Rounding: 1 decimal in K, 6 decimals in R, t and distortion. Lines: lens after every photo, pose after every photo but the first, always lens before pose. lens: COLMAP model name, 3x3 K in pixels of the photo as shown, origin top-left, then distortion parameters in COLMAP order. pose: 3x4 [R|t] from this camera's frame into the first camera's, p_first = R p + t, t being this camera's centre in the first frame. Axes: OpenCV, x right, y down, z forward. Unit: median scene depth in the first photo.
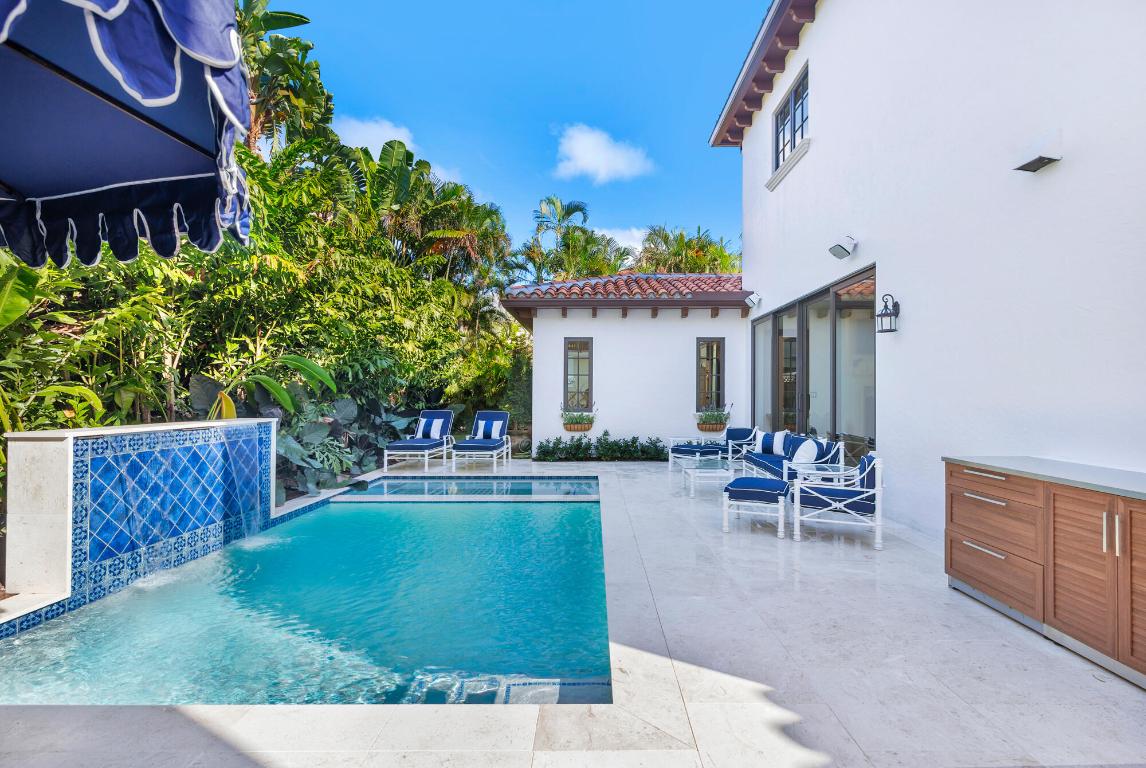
lens RADIAL K [[539.3, 0, 598.1], [0, 539.3, 385.3], [0, 0, 1]] dist [0.000822, 0.000928]
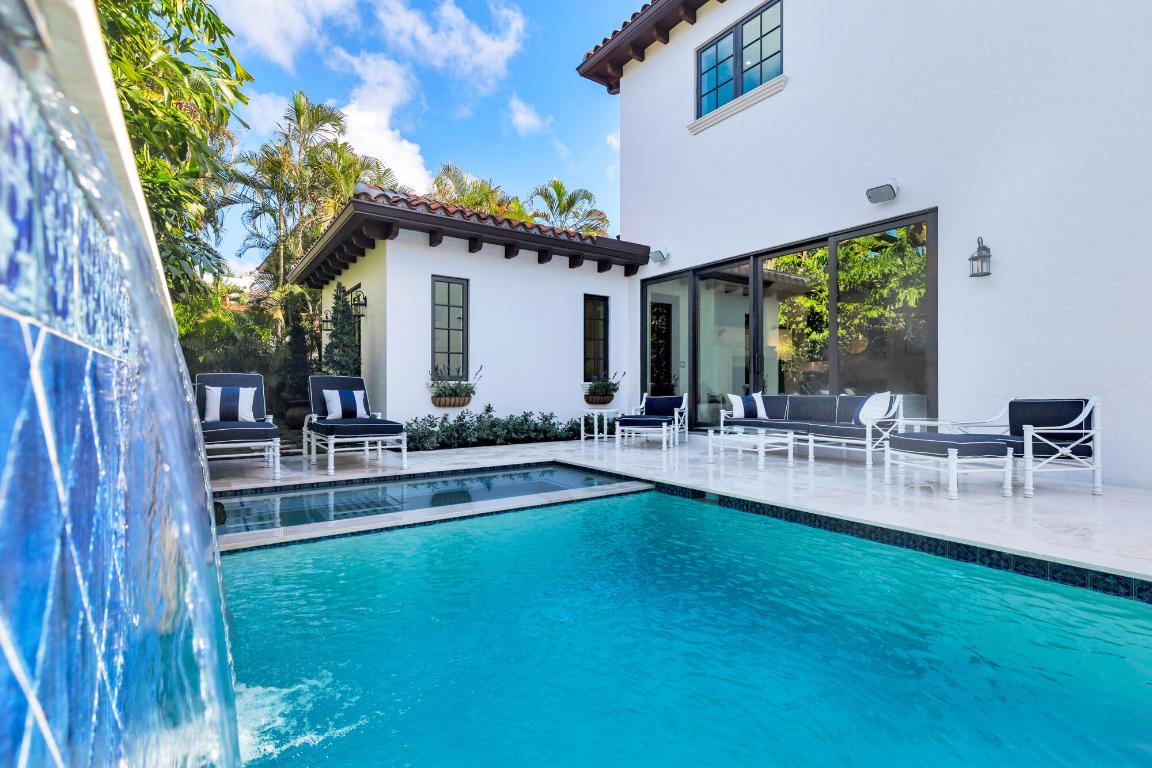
lens RADIAL K [[542.1, 0, 573.3], [0, 542.1, 387.9], [0, 0, 1]] dist [0.000822, 0.000928]
pose [[0.822896, -0.000363, 0.568192, -0.473753], [-0.008393, 0.999883, 0.012793, 0.073171], [-0.568131, -0.015297, 0.822796, 0.467976]]
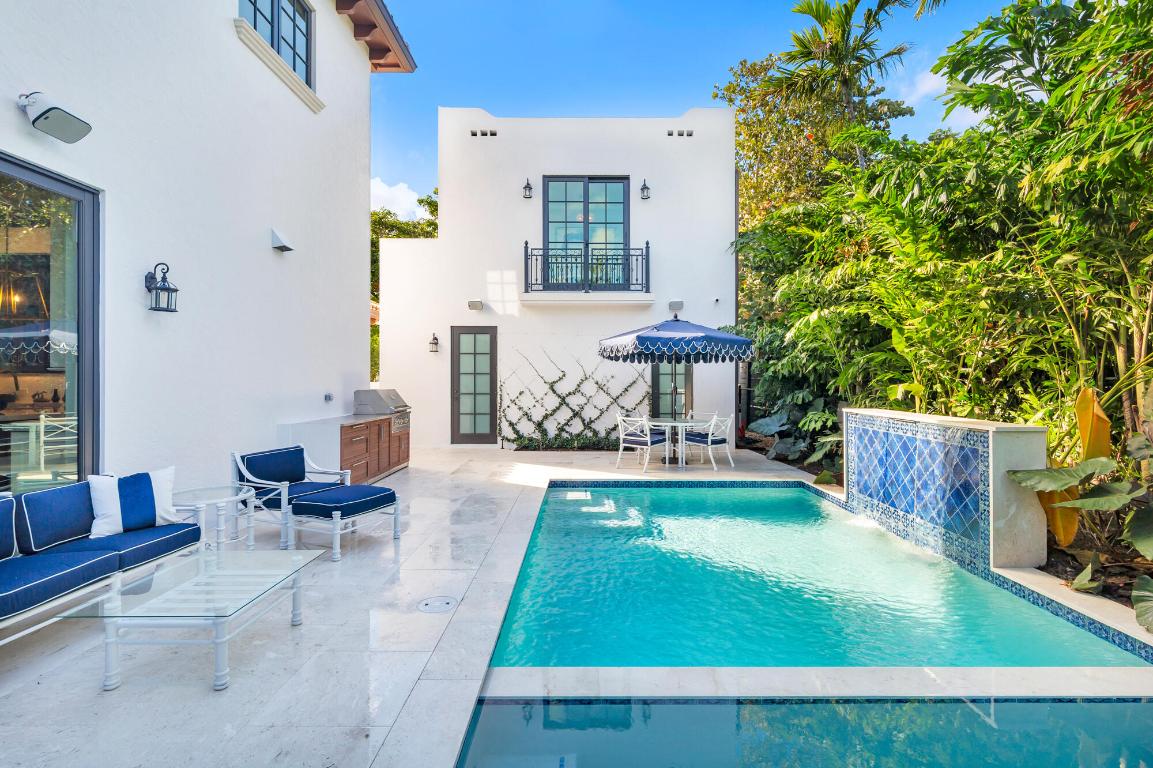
lens RADIAL K [[542.6, 0, 583.4], [0, 542.6, 376.9], [0, 0, 1]] dist [0.000822, 0.000928]
pose [[-0.999992, -0.001429, 0.003859, -0.064596], [-0.001507, 0.999792, -0.020321, 0.010275], [-0.003829, -0.020326, -0.999786, 1.364065]]
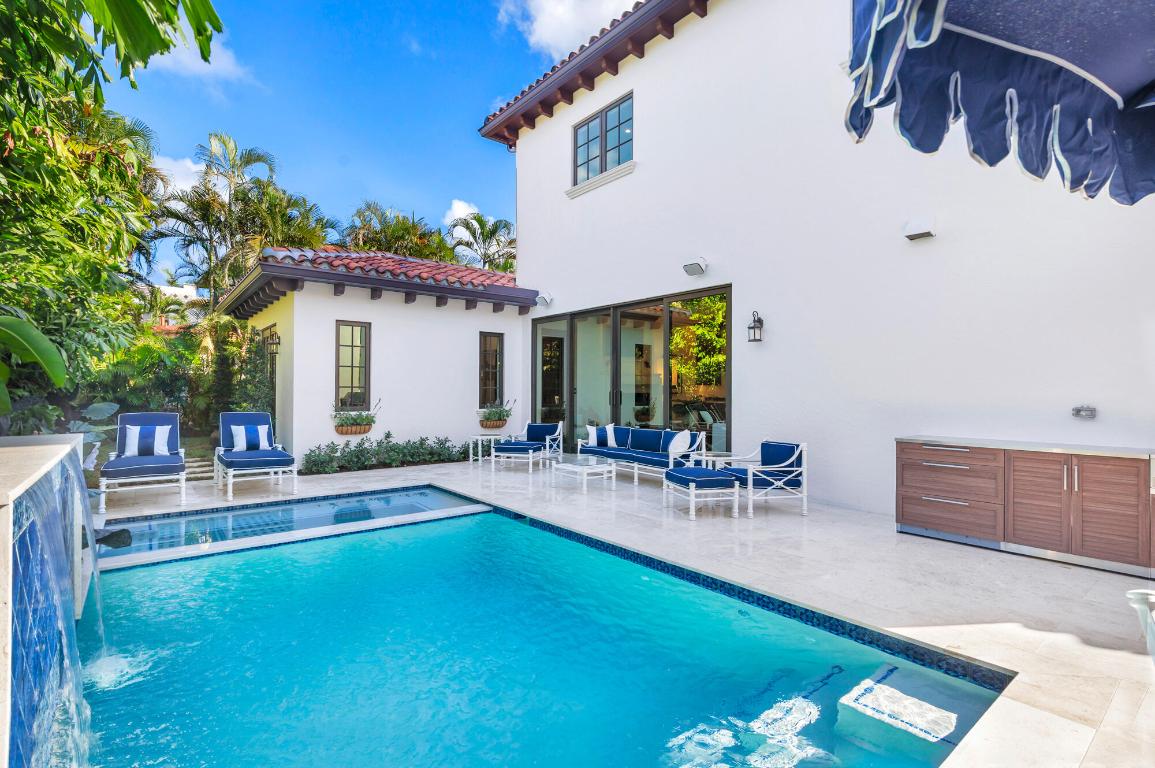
lens RADIAL K [[543.6, 0, 560.6], [0, 543.6, 383.8], [0, 0, 1]] dist [0.000822, 0.000928]
pose [[0.792056, 0.008824, 0.610385, -0.445273], [-0.013189, 0.999909, 0.002660, 0.000966], [-0.610306, -0.010158, 0.792101, 0.216025]]
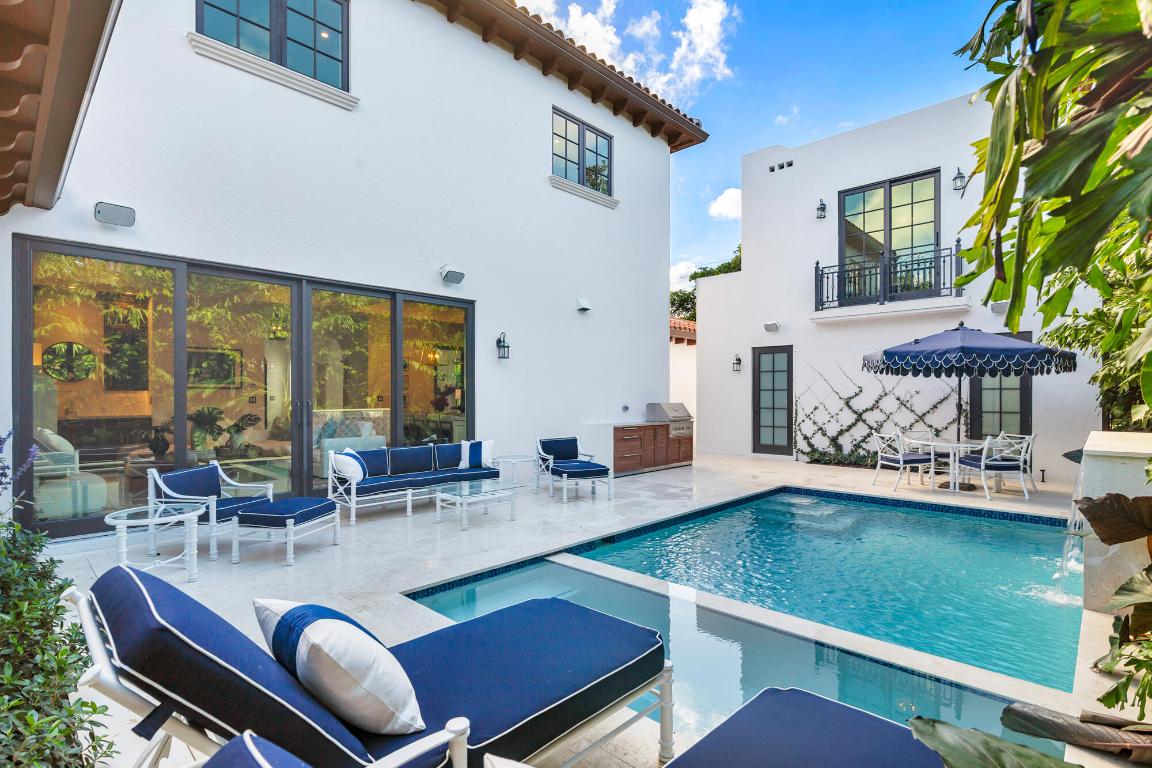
lens RADIAL K [[542.1, 0, 572.2], [0, 542.1, 401.8], [0, 0, 1]] dist [0.000822, 0.000928]
pose [[-0.719976, -0.010146, 0.693925, -0.461997], [-0.012208, 0.999924, 0.001954, 0.011411], [-0.693892, -0.007064, -0.720045, 1.467881]]
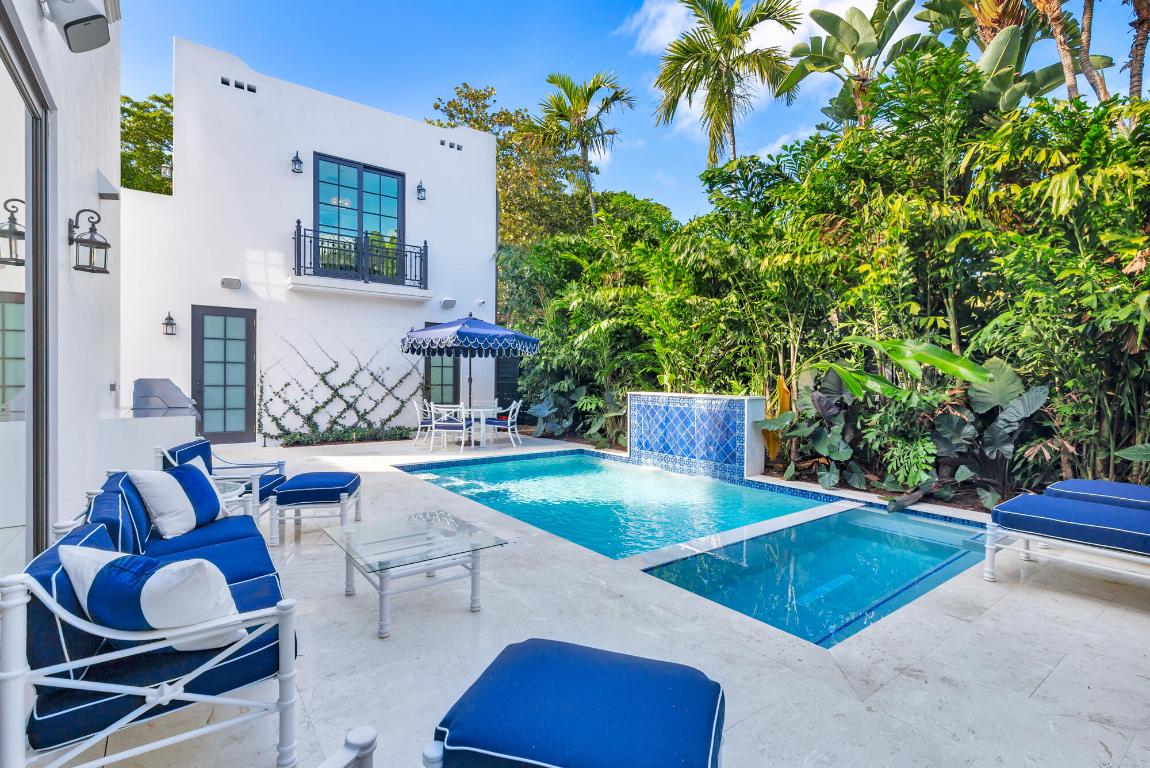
lens RADIAL K [[541.2, 0, 576.1], [0, 541.2, 383.6], [0, 0, 1]] dist [0.000822, 0.000928]
pose [[-0.797066, 0.000353, -0.603893, 0.356483], [0.001885, 0.999996, -0.001904, 0.025826], [0.603890, -0.002656, -0.797063, 1.399172]]
